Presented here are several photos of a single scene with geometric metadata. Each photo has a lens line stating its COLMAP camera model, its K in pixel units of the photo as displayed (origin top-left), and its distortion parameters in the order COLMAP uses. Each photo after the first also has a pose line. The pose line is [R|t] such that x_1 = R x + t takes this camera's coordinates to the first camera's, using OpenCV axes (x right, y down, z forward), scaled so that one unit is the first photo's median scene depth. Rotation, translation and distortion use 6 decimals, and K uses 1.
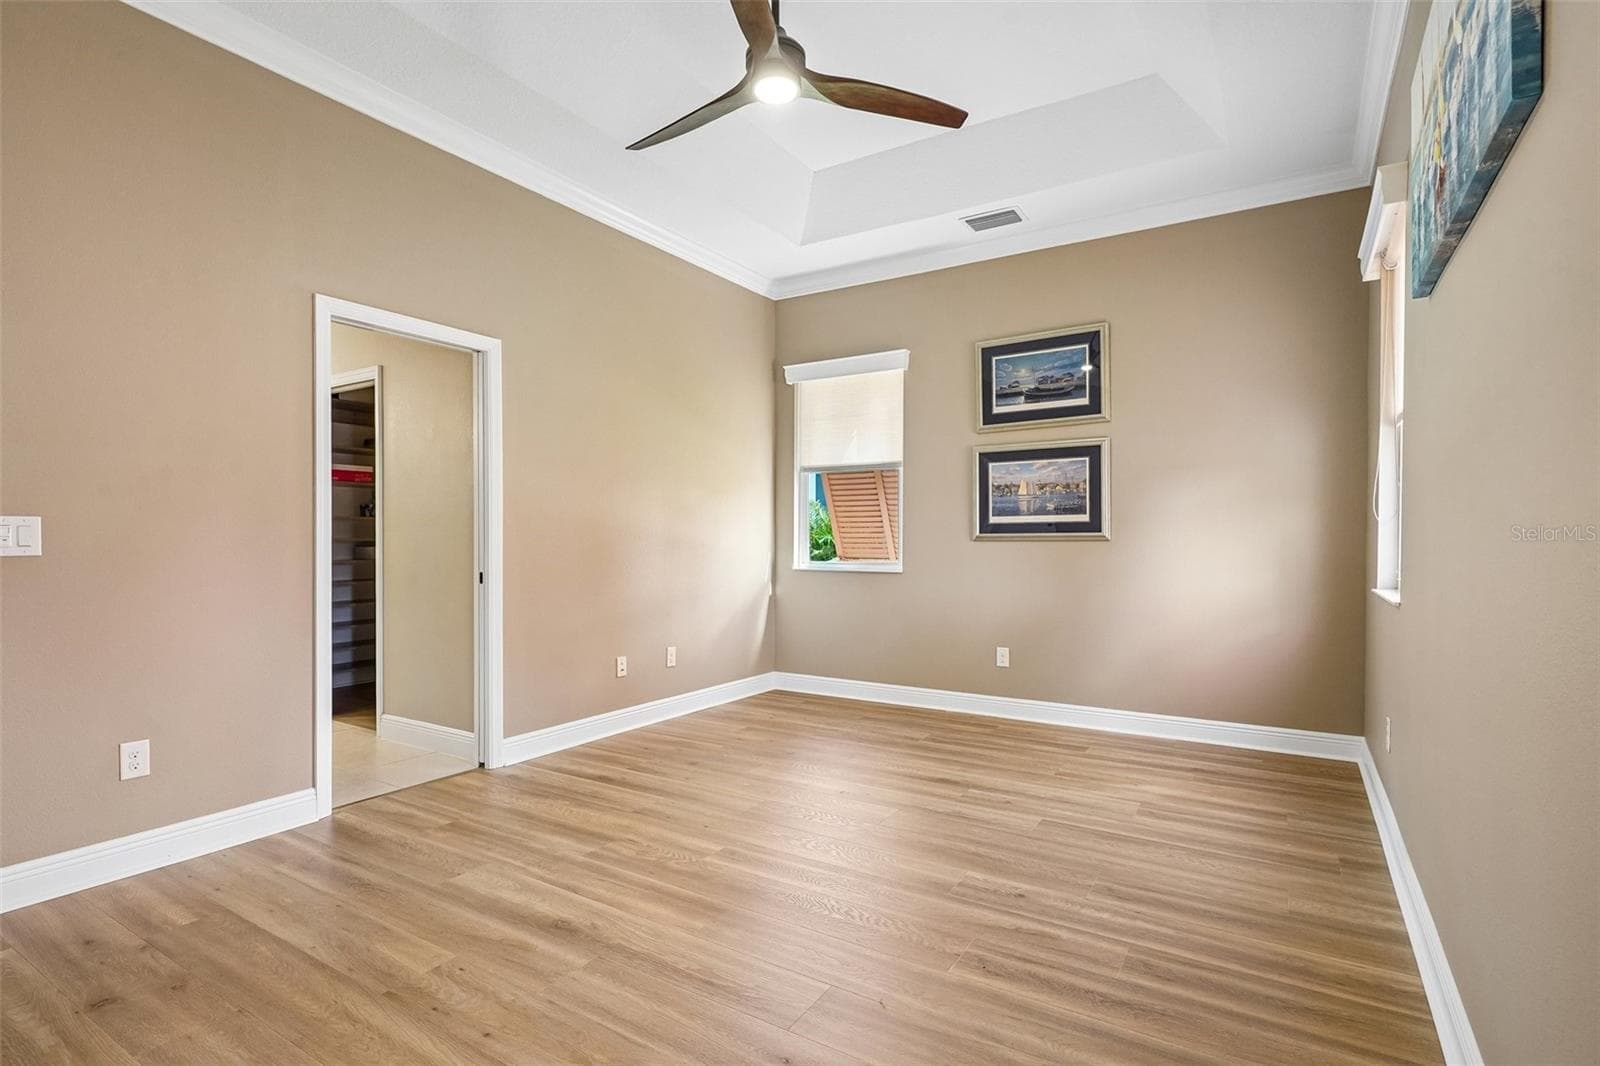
lens RADIAL K [[772.9, 0, 803.7], [0, 772.9, 527.6], [0, 0, 1]] dist [0.000387, -0.000591]
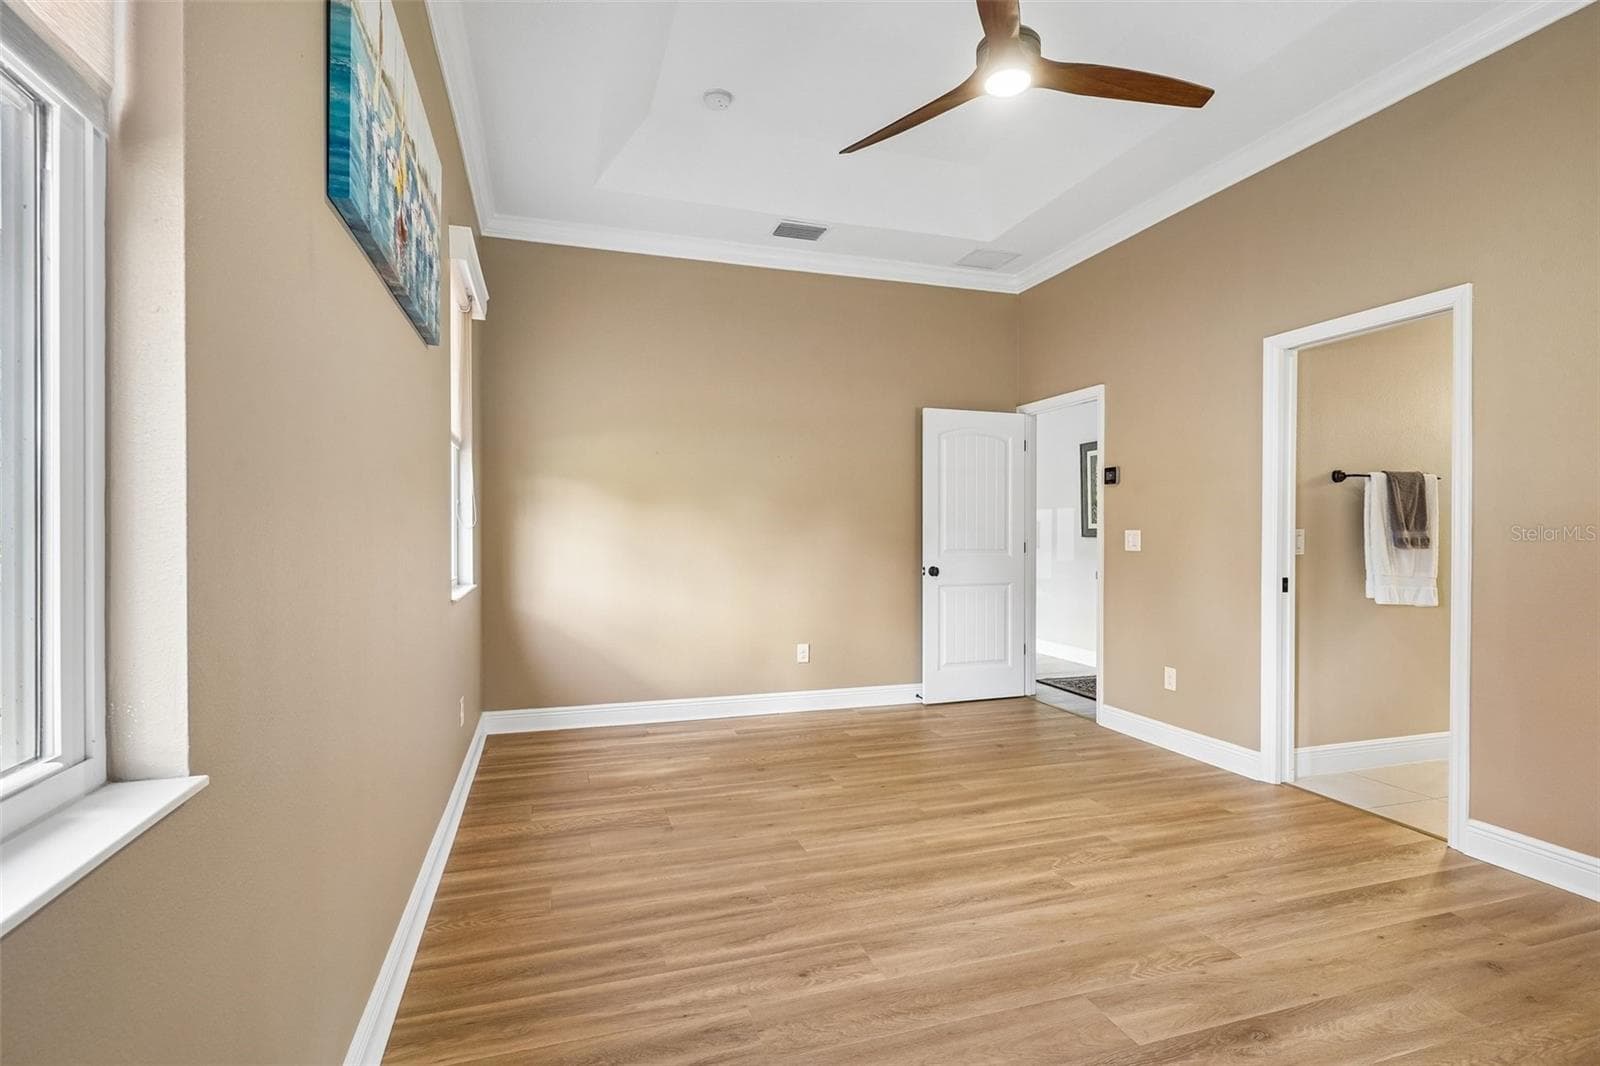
lens RADIAL K [[772.9, 0, 803.7], [0, 772.9, 527.6], [0, 0, 1]] dist [0.000387, -0.000591]
pose [[-0.637344, -0.002880, -0.770574, 0.983935], [0.009243, 0.999893, -0.011381, -0.006592], [0.770524, -0.014376, -0.637249, 1.625965]]
